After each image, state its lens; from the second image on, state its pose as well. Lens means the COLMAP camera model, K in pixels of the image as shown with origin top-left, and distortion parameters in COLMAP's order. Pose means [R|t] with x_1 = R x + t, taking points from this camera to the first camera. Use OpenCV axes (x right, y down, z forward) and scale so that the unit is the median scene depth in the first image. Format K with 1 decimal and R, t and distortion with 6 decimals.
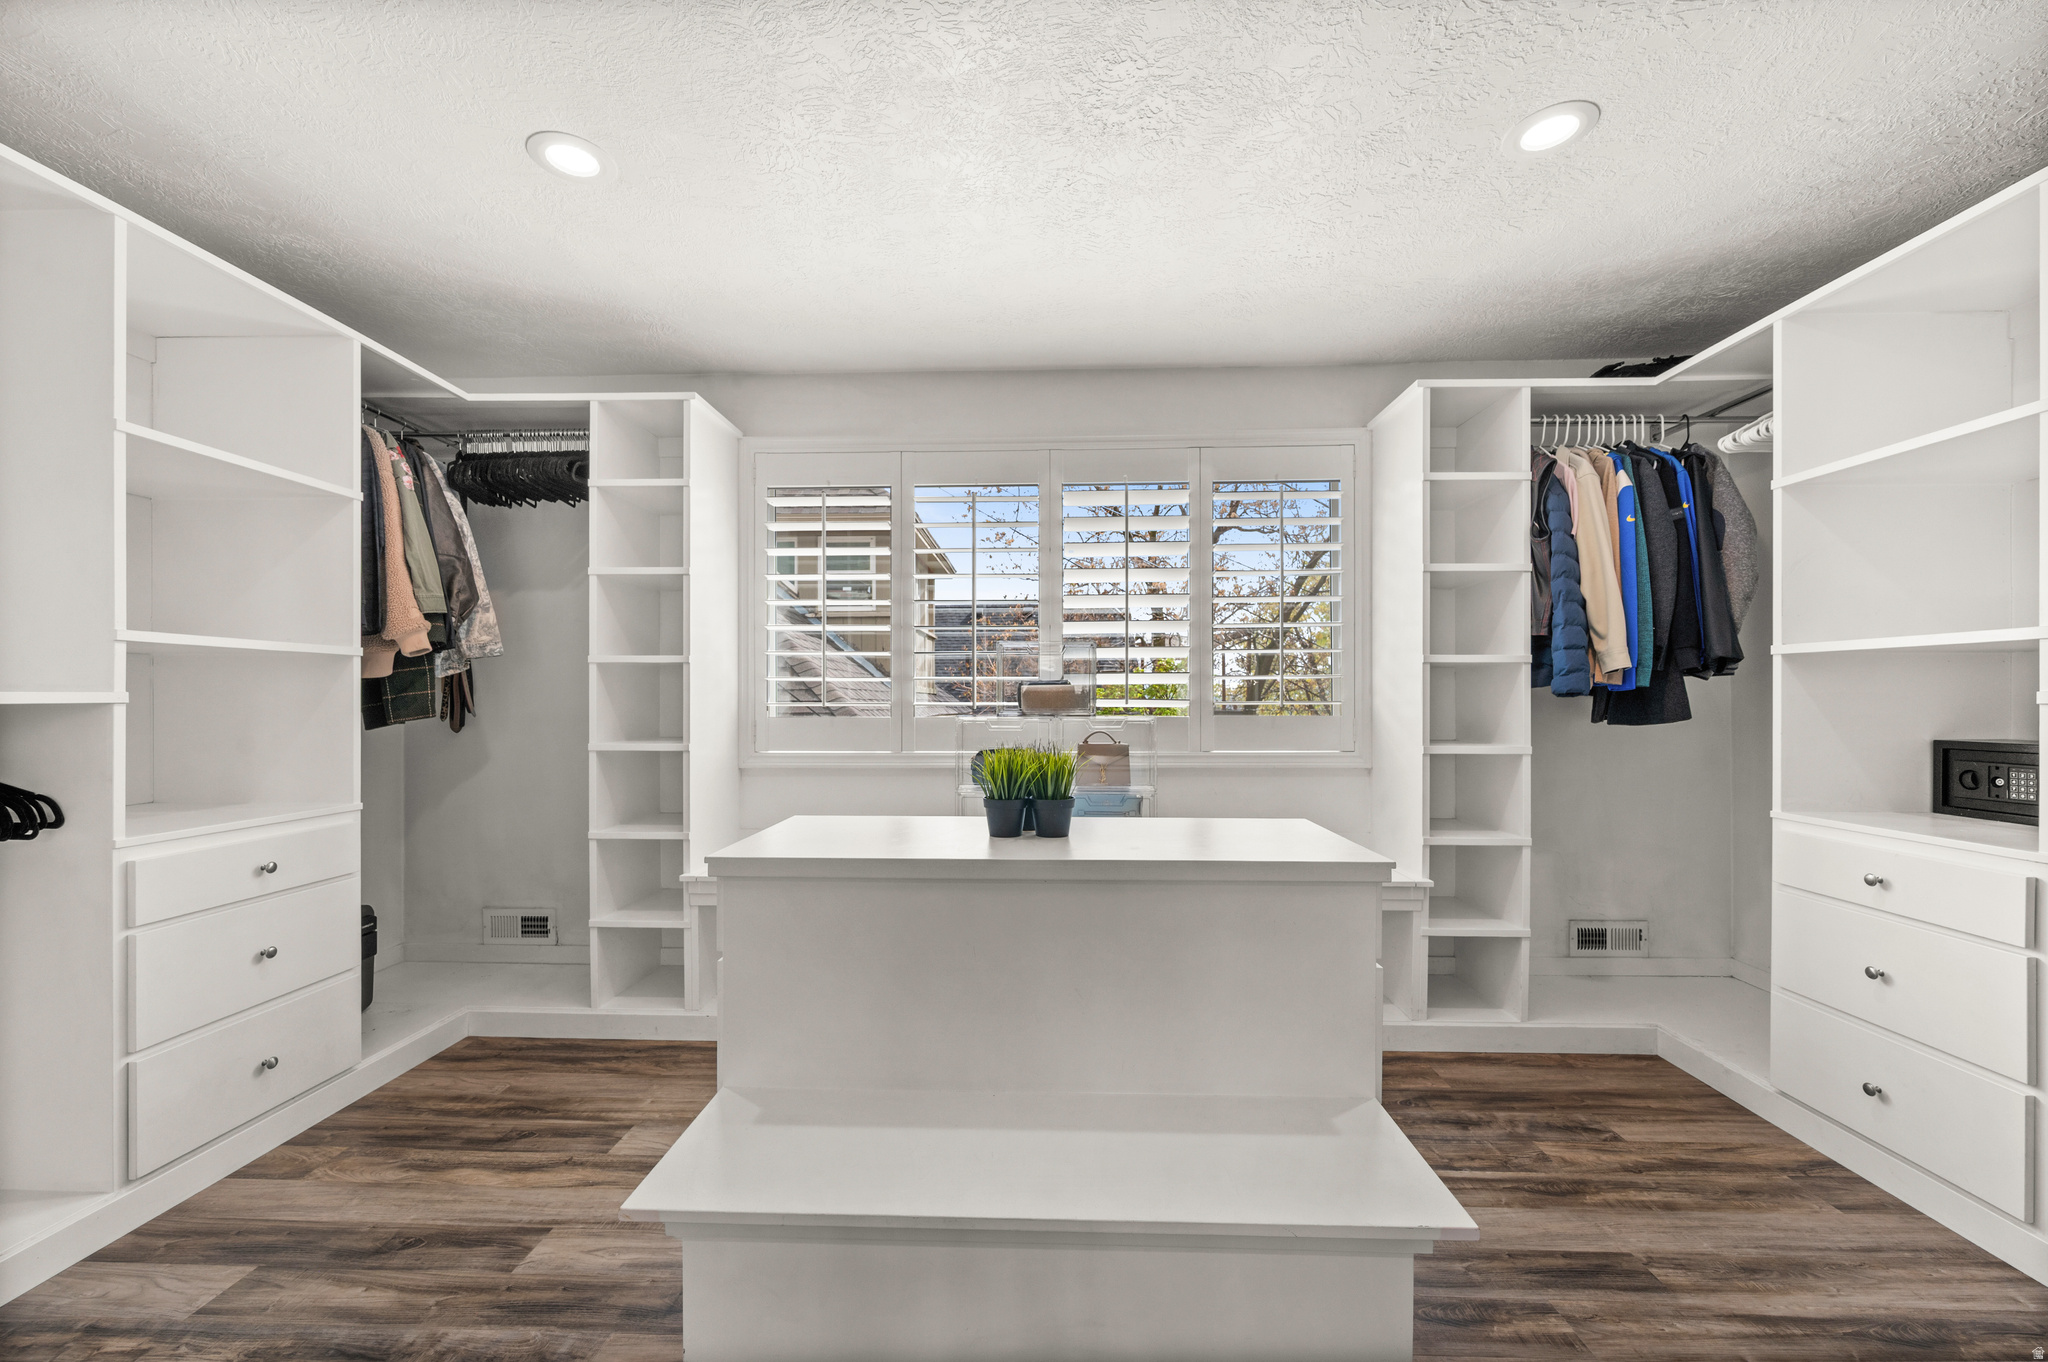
lens RADIAL K [[811.8, 0, 1015.2], [0, 811.8, 698.0], [0, 0, 1]] dist [-0.000340, 0.000004]
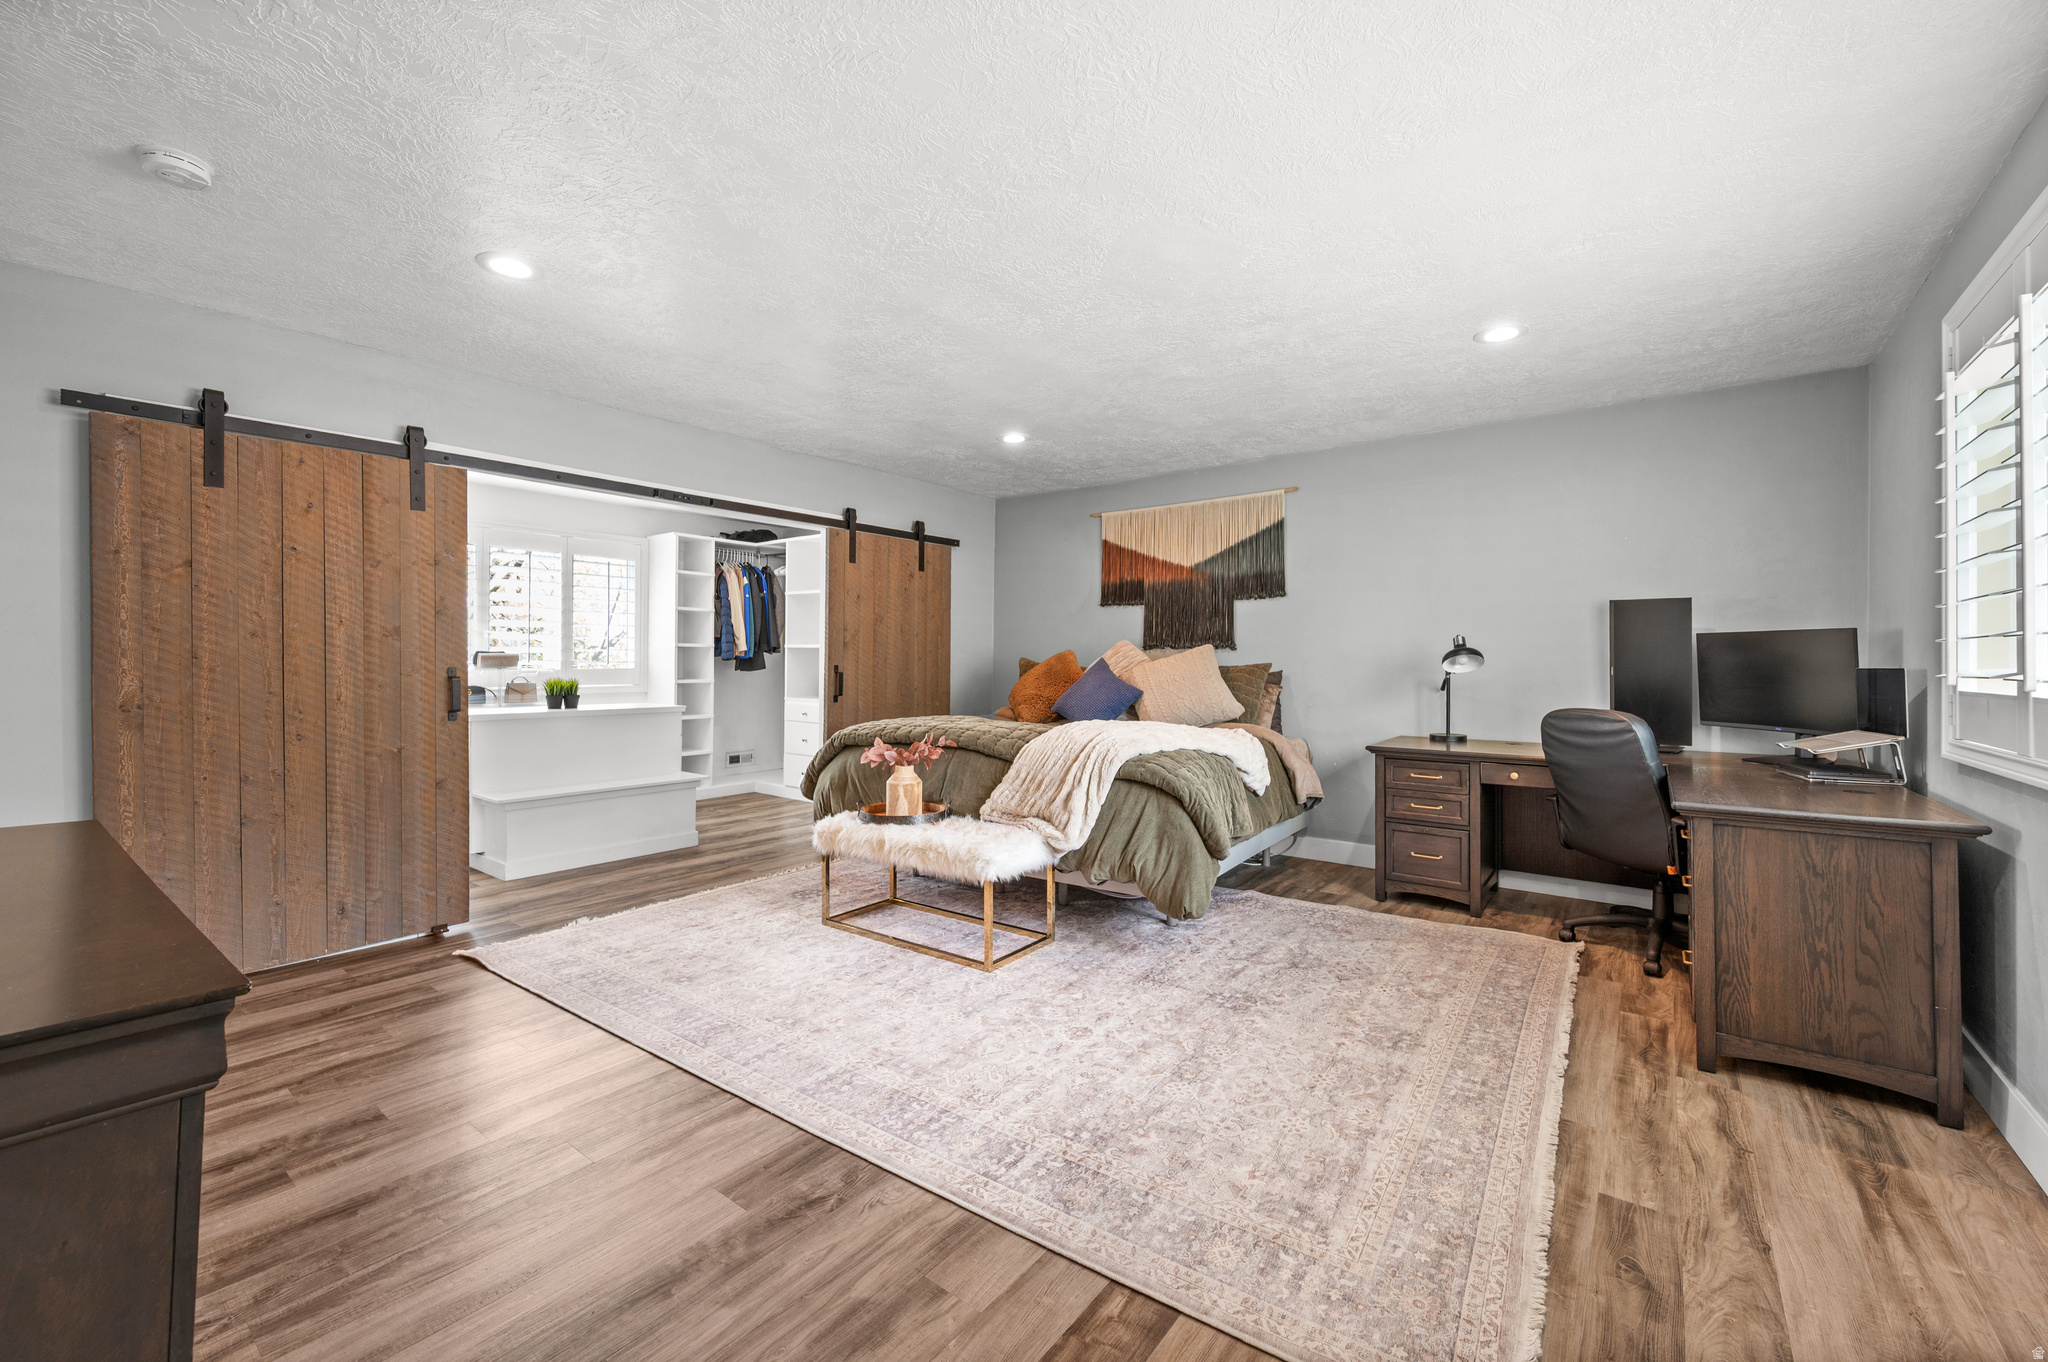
lens RADIAL K [[811.8, 0, 1037.8], [0, 811.8, 663.0], [0, 0, 1]] dist [-0.000340, 0.000004]
pose [[0.568761, 0.001839, 0.822501, -0.912861], [-0.009051, 0.999951, 0.004023, -0.013349], [-0.822453, -0.009733, 0.568750, -1.330933]]
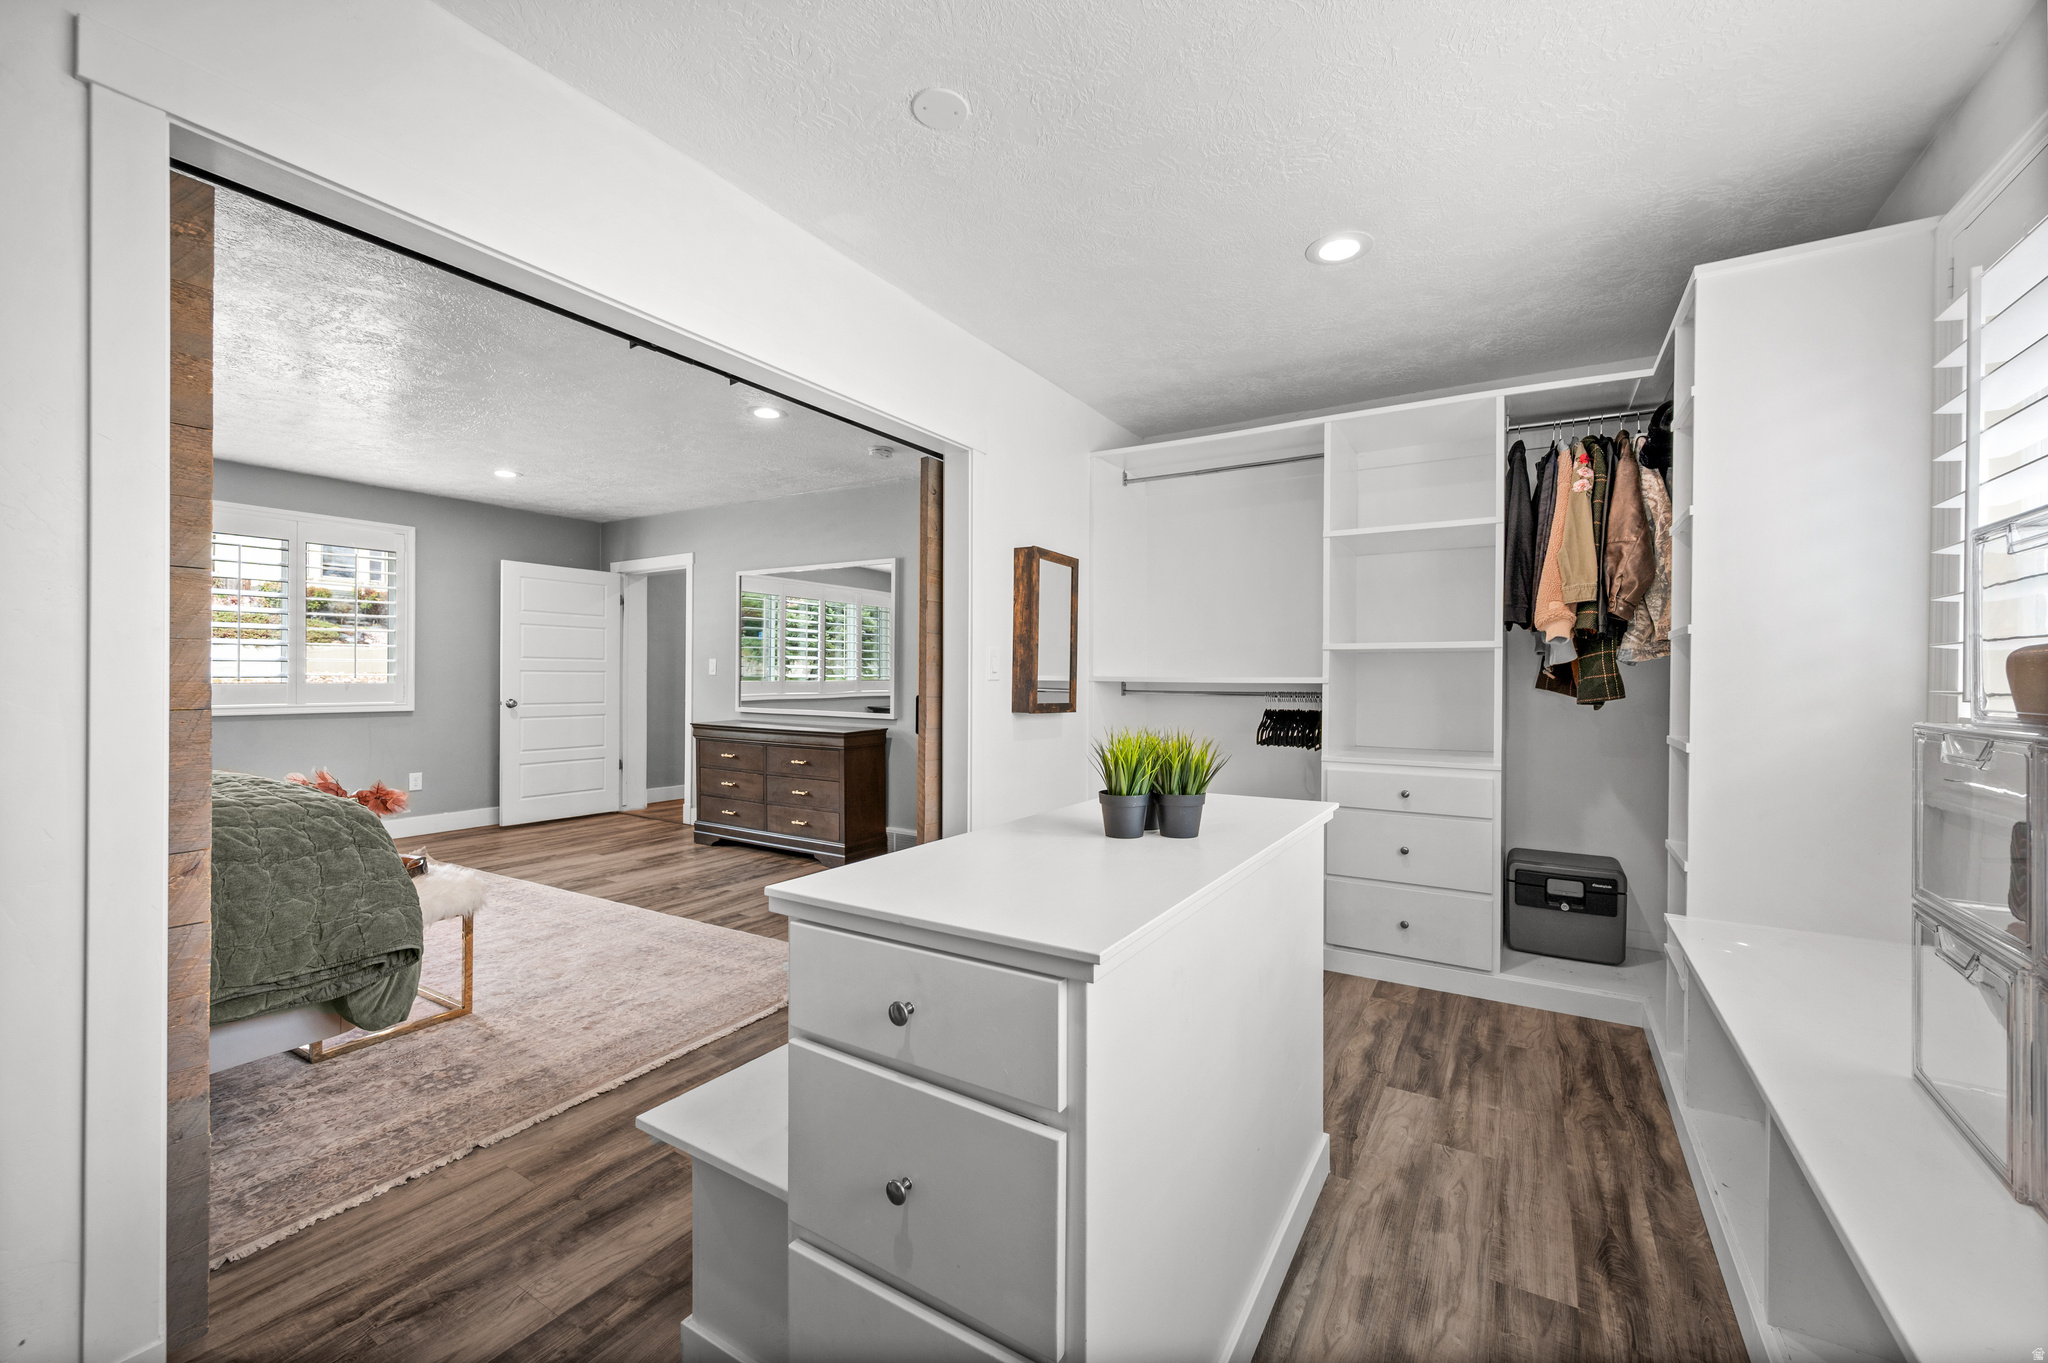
lens RADIAL K [[811.8, 0, 1035.5], [0, 811.8, 682.1], [0, 0, 1]] dist [-0.000340, 0.000004]
pose [[-0.489572, -0.002676, -0.871959, 0.546215], [-0.002319, 0.999996, -0.001767, 0.005824], [0.871960, 0.001157, -0.489577, 0.864759]]
